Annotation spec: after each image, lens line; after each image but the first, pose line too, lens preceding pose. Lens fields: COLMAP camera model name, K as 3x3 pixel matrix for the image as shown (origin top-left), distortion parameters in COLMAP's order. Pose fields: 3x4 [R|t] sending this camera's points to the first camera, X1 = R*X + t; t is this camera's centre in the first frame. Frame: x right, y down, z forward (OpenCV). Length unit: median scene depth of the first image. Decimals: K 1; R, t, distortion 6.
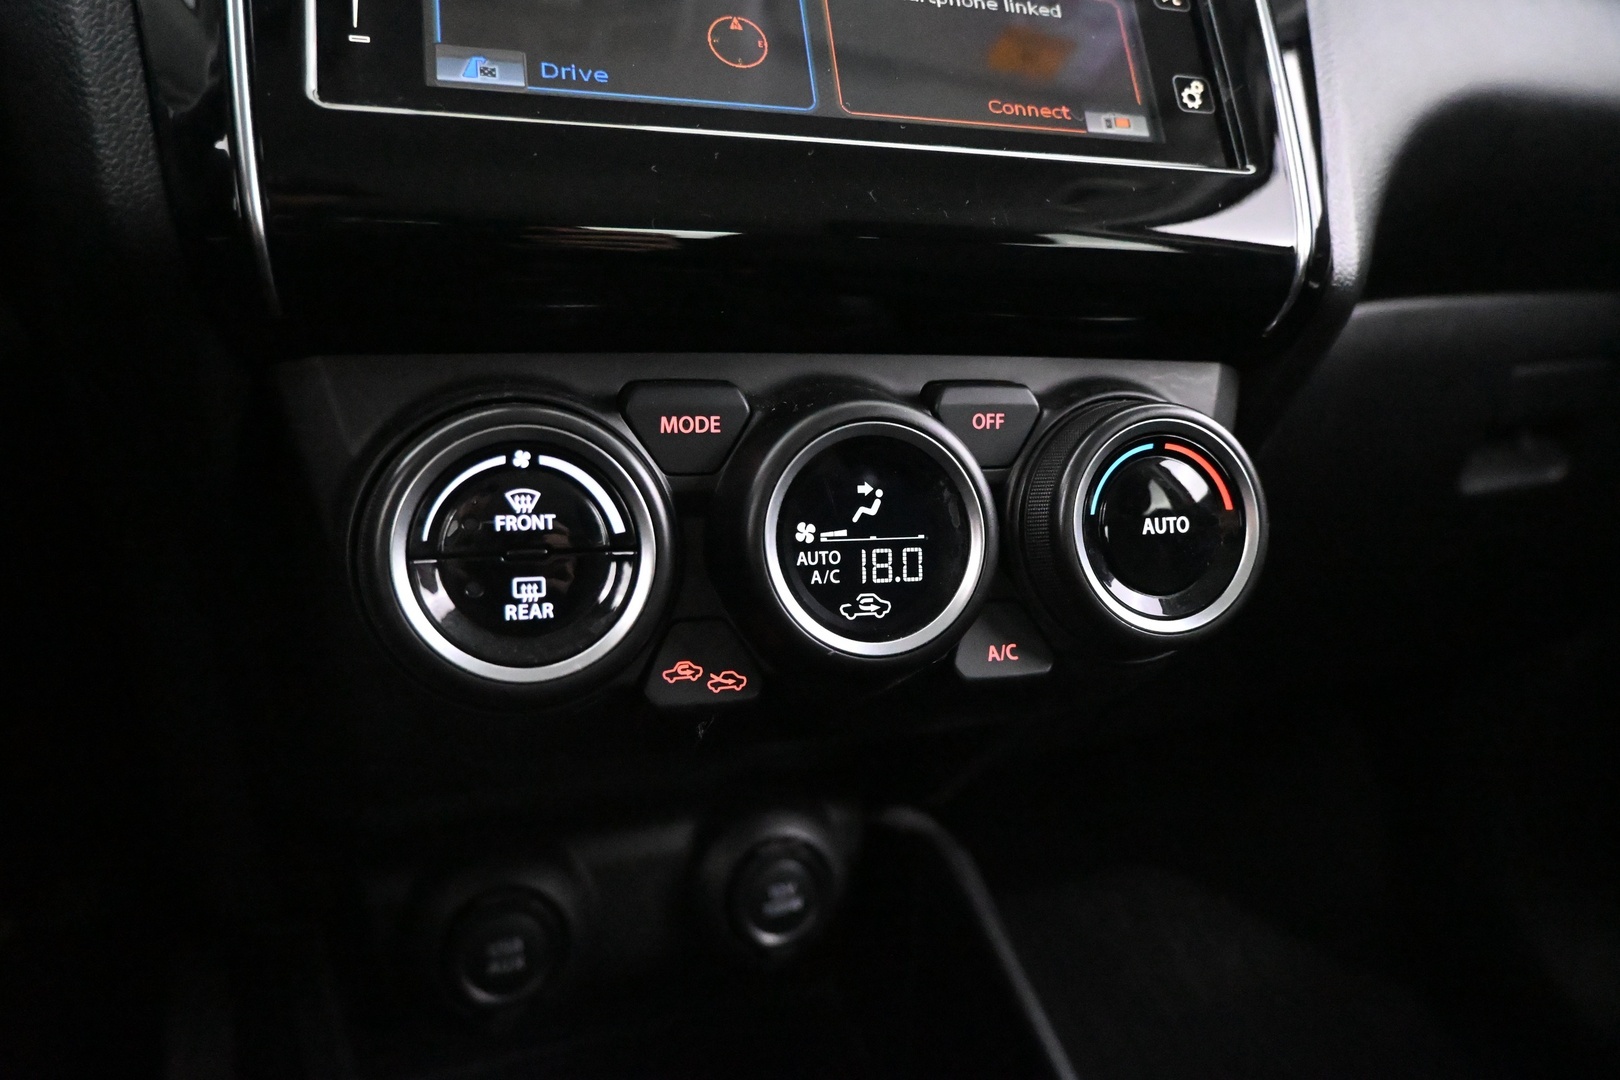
lens RADIAL K [[1121.6, 0, 810.0], [0, 1121.6, 540.0], [0, 0, 1]] dist [0.018493, -0.000537]
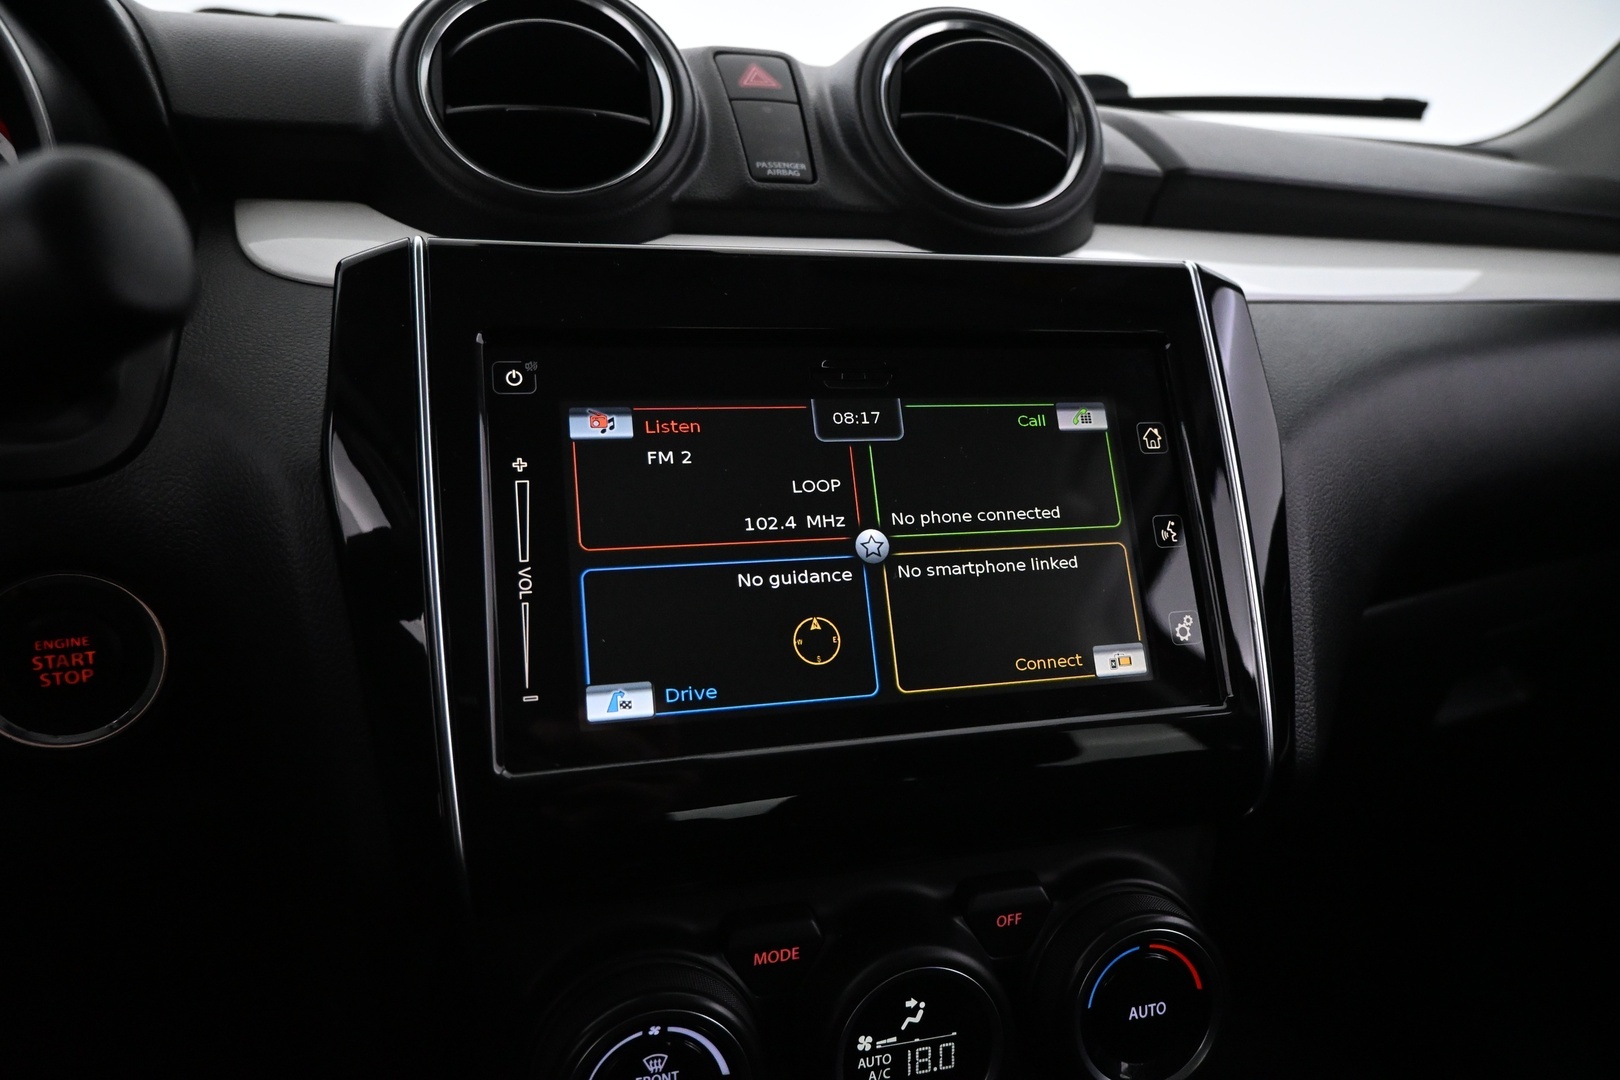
lens RADIAL K [[1121.6, 0, 810.0], [0, 1121.6, 540.0], [0, 0, 1]] dist [0.018493, -0.000537]
pose [[0.999739, 0.017622, -0.014534, -0.057769], [-0.016548, 0.997342, 0.070962, -0.667068], [0.015746, -0.070703, 0.997373, -0.249310]]
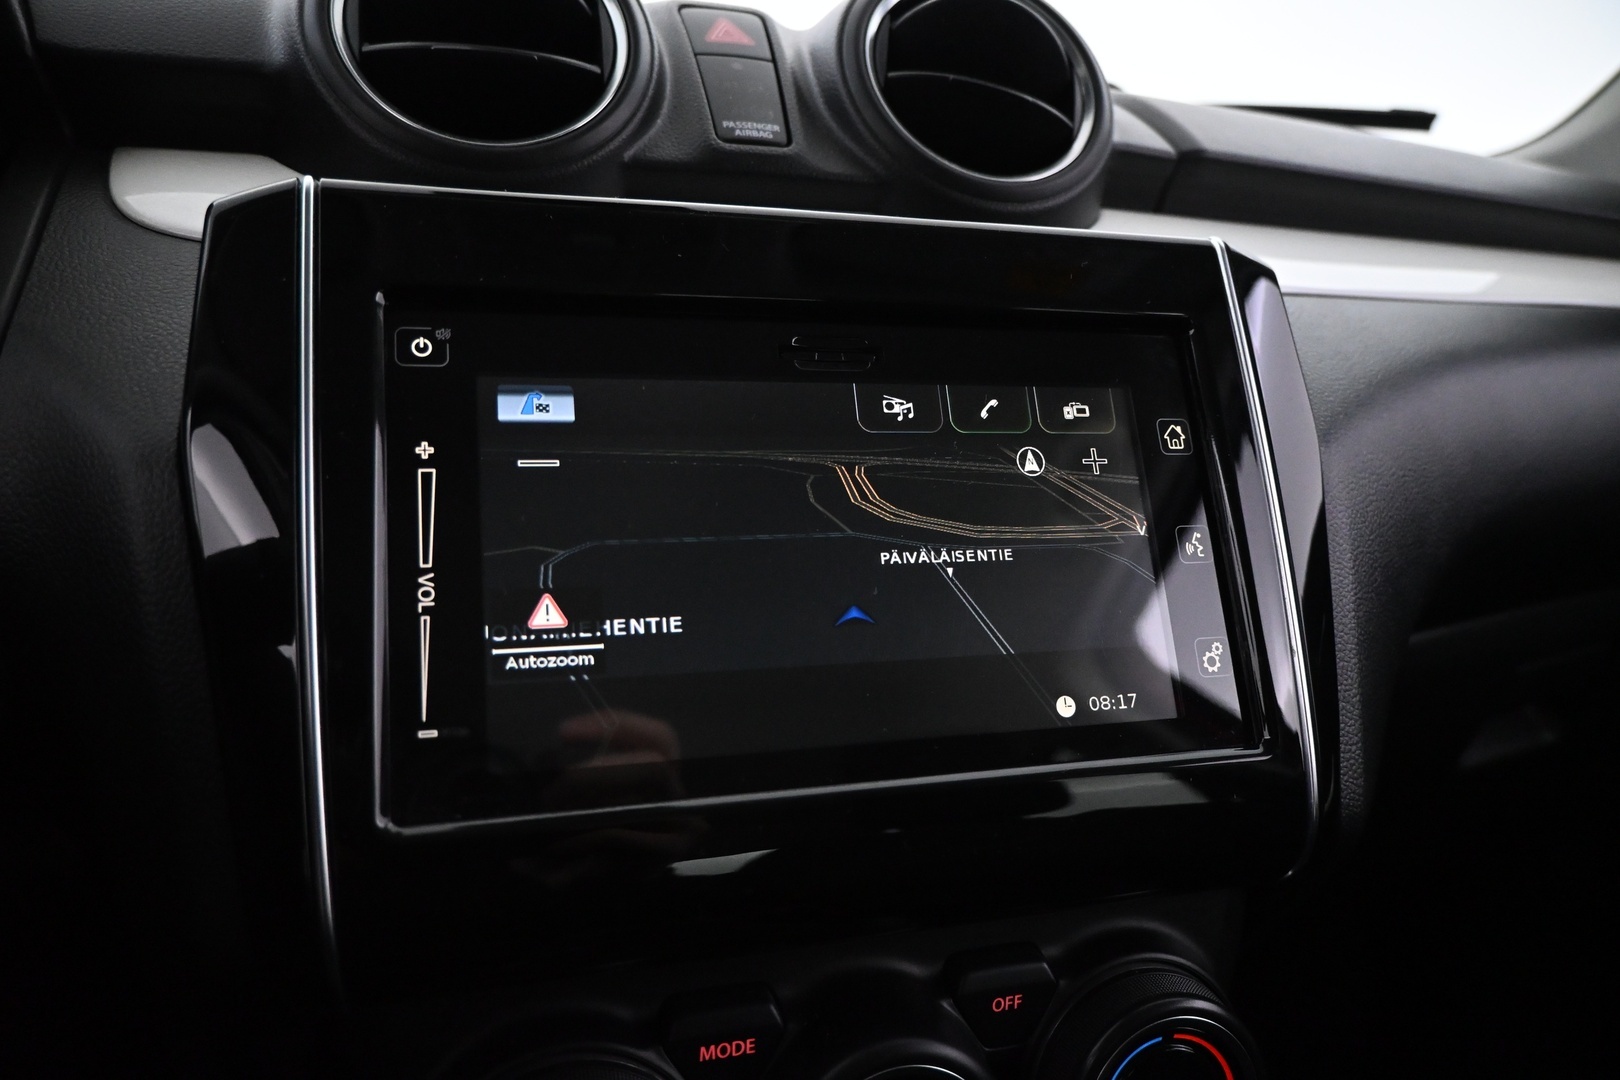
lens RADIAL K [[1121.6, 0, 810.0], [0, 1121.6, 540.0], [0, 0, 1]] dist [0.018493, -0.000537]
pose [[0.999565, 0.029477, -0.000291, -0.042264], [-0.029437, 0.998641, 0.043005, -0.629177], [0.001558, -0.042978, 0.999075, -0.042840]]
